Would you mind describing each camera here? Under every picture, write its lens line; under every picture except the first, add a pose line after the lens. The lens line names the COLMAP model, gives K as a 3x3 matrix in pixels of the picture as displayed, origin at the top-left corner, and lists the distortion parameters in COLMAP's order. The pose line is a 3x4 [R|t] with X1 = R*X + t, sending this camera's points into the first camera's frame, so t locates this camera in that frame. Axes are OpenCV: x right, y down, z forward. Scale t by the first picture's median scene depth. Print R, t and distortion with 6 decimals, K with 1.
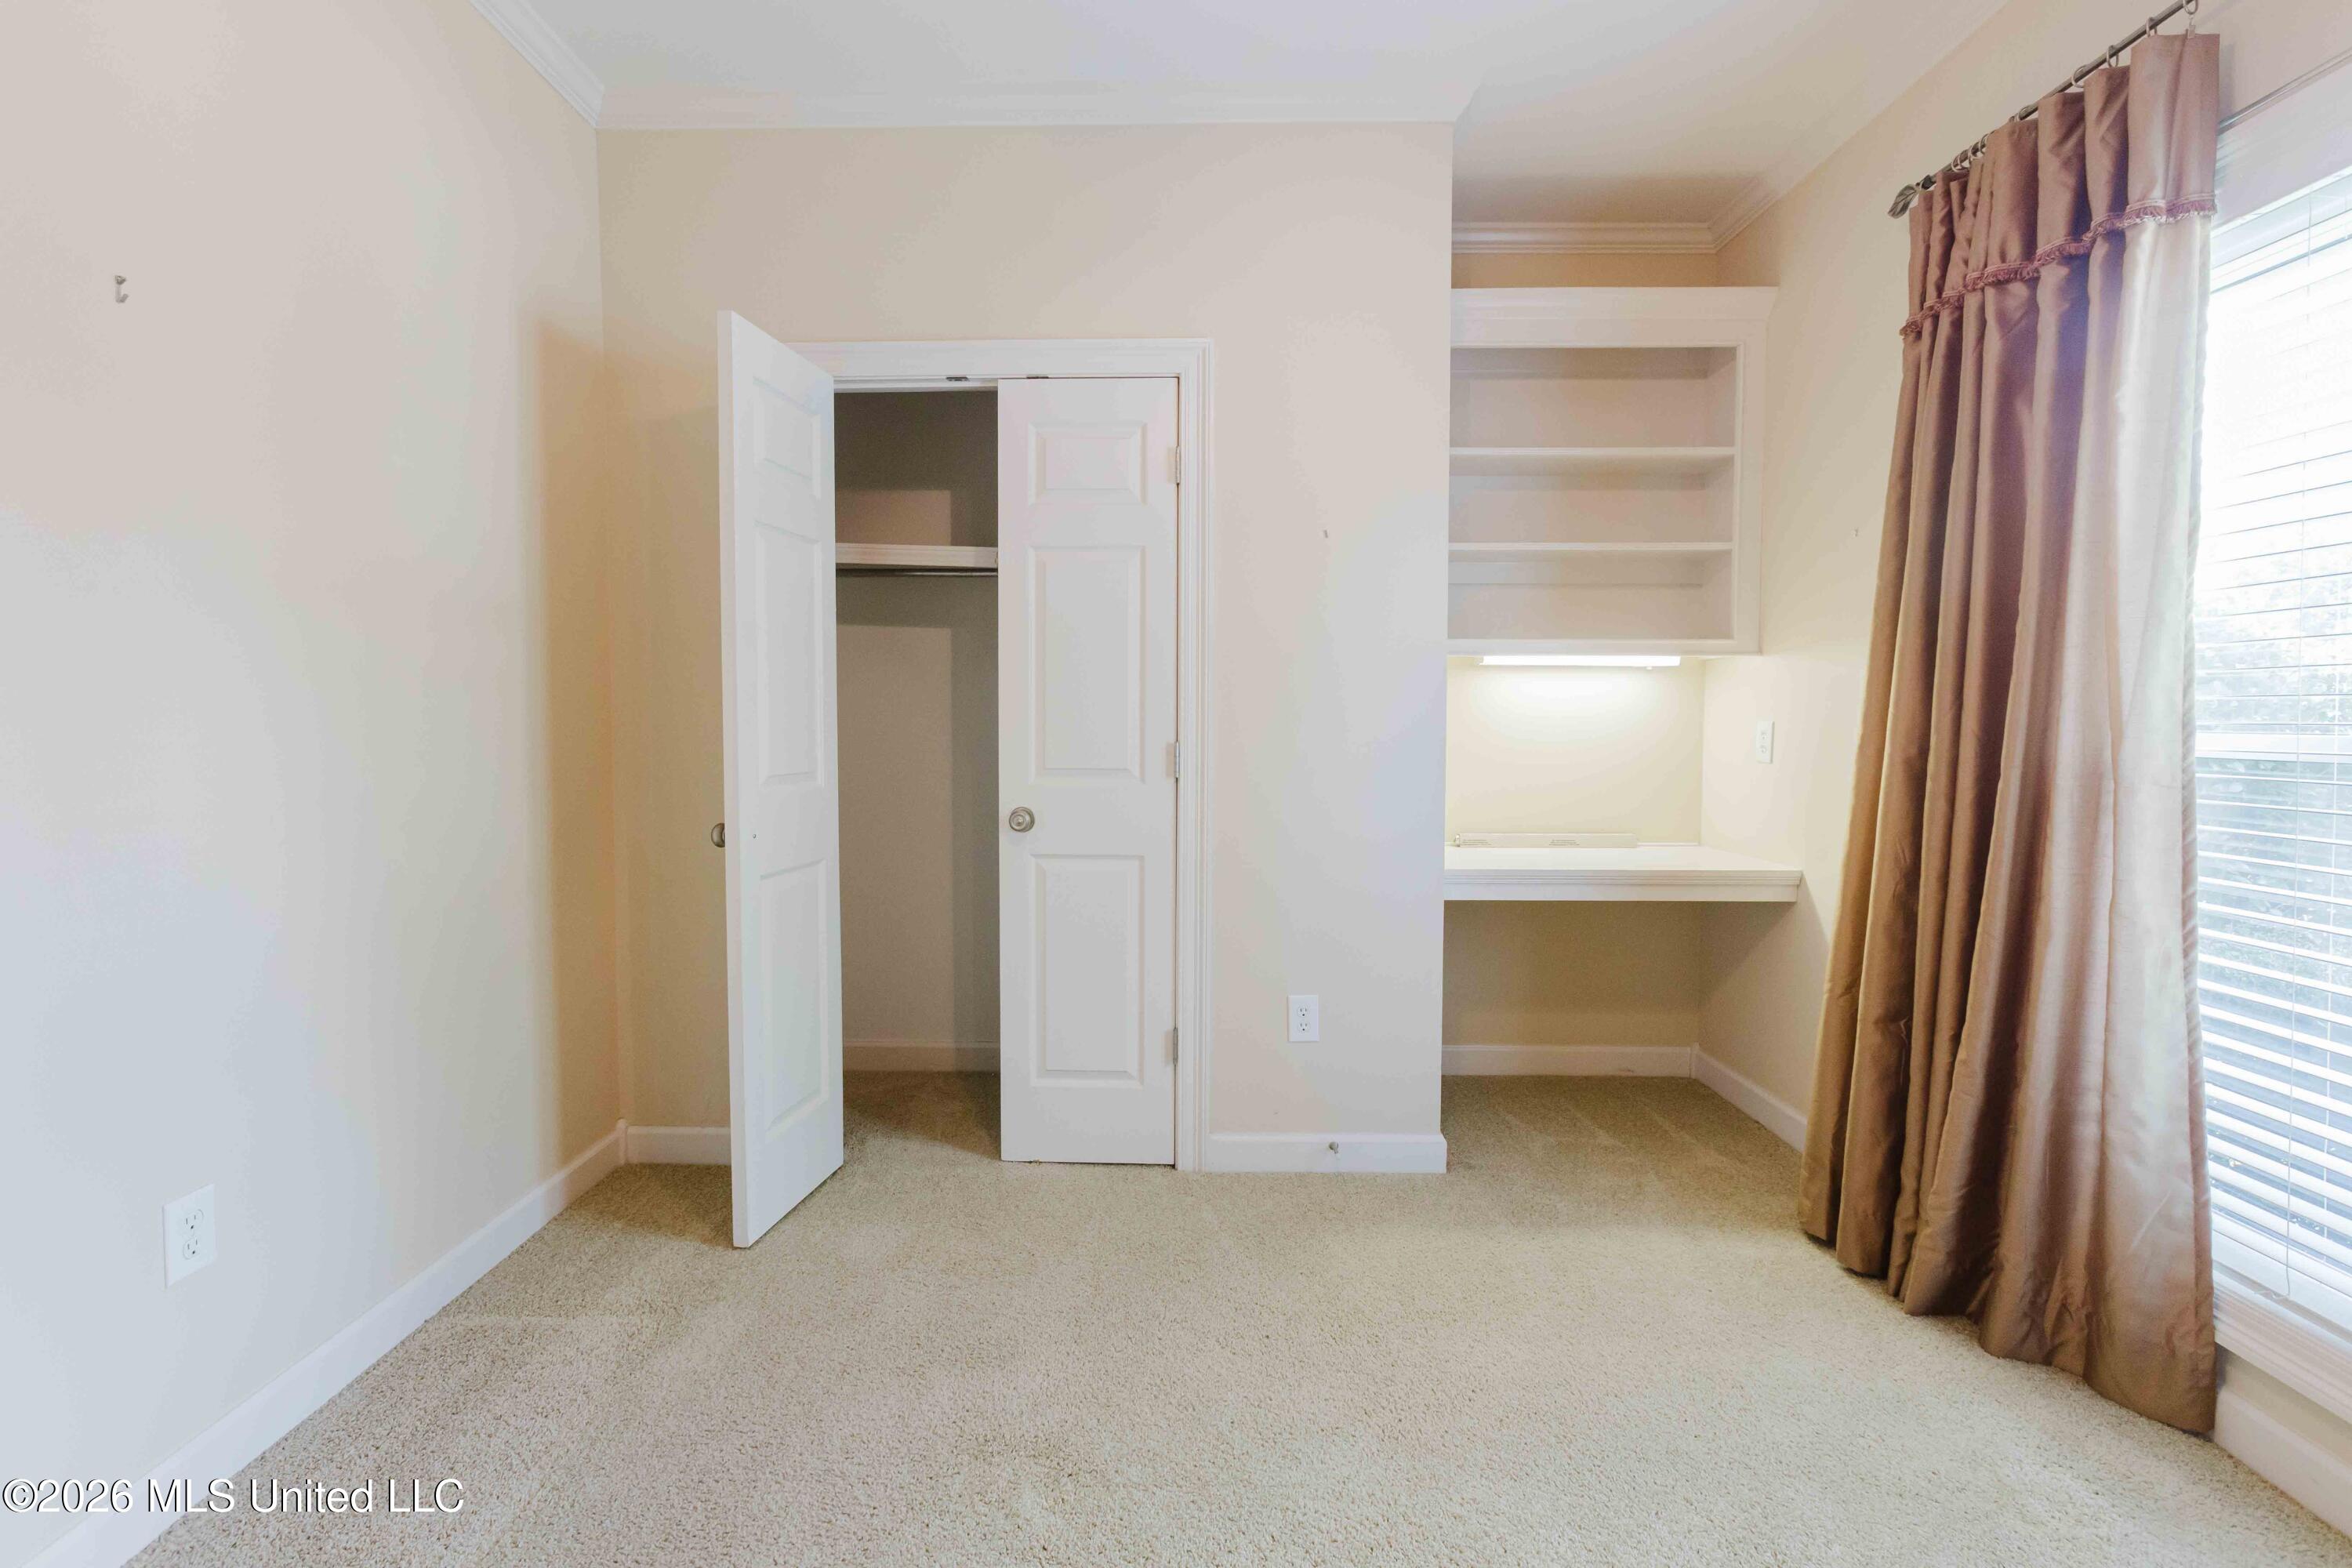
lens RADIAL K [[1057.4, 0, 1160.1], [0, 1057.4, 769.9], [0, 0, 1]] dist [-0.014814, 0.006299]
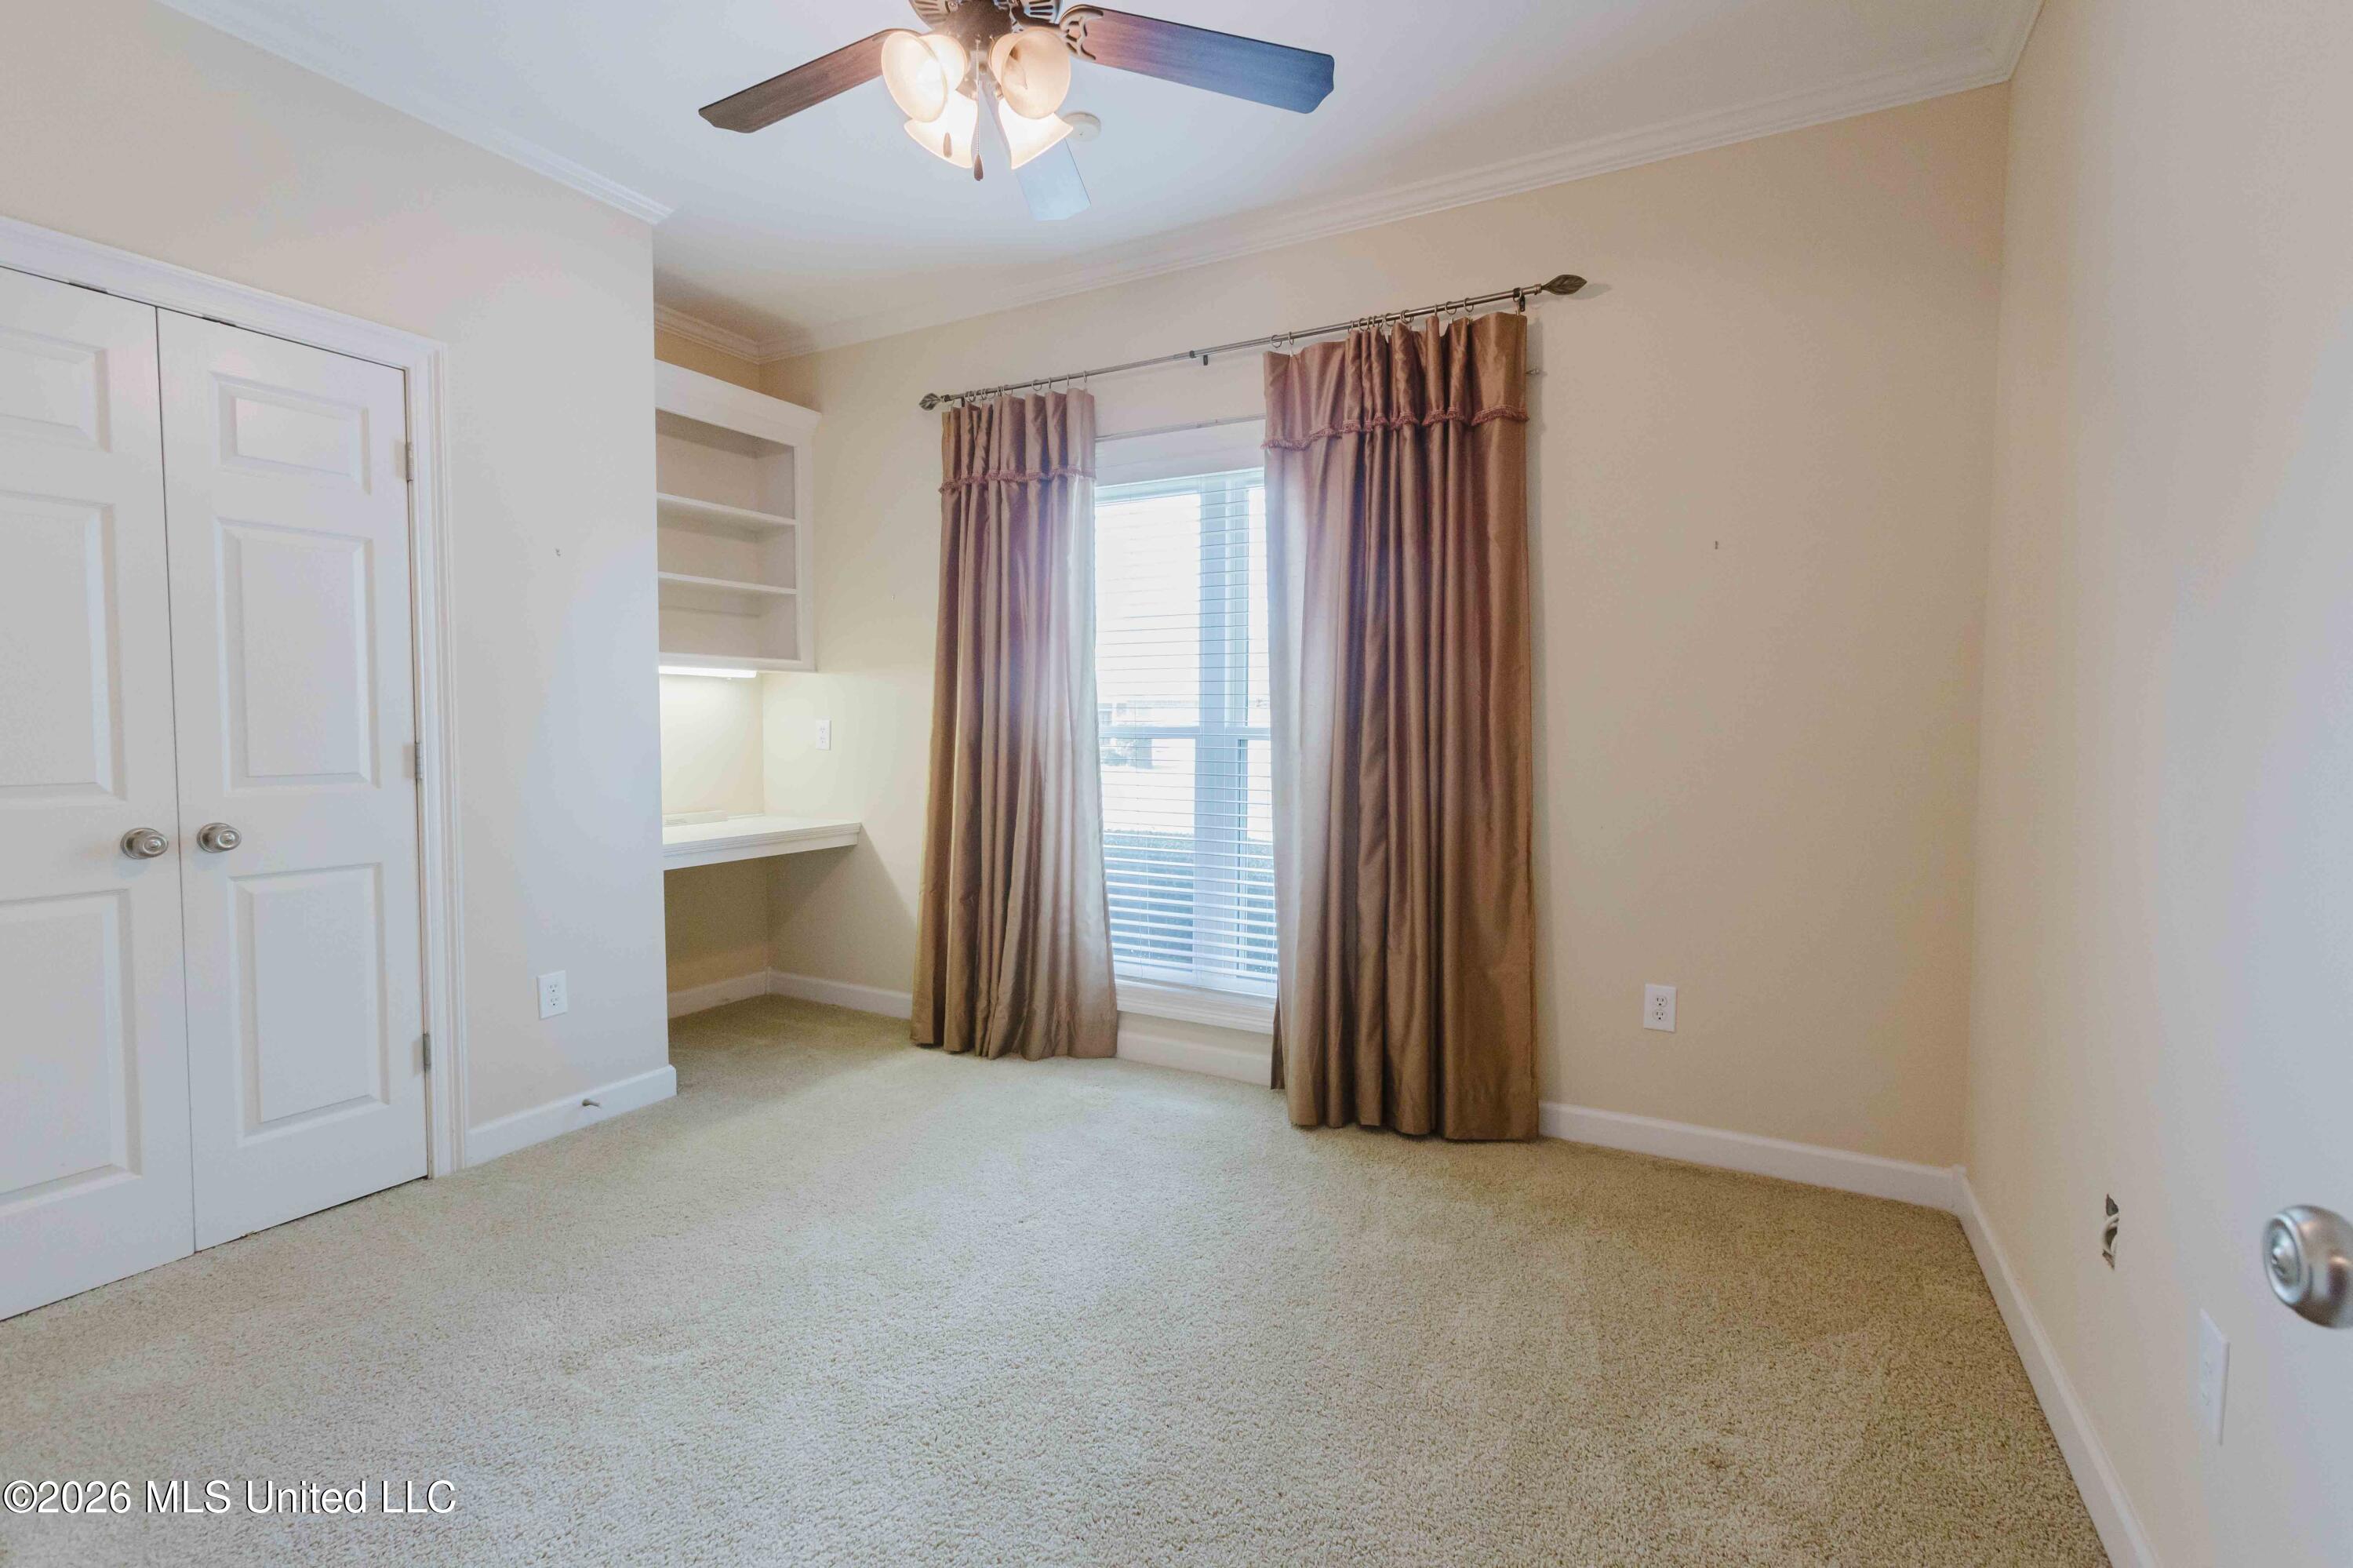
lens RADIAL K [[1056.8, 0, 1165.1], [0, 1056.8, 771.4], [0, 0, 1]] dist [-0.023092, 0.012641]
pose [[0.470057, -0.043652, 0.881556, -0.534323], [0.042522, 0.998737, 0.026781, 0.003872], [-0.881611, 0.024897, 0.471319, -0.072855]]
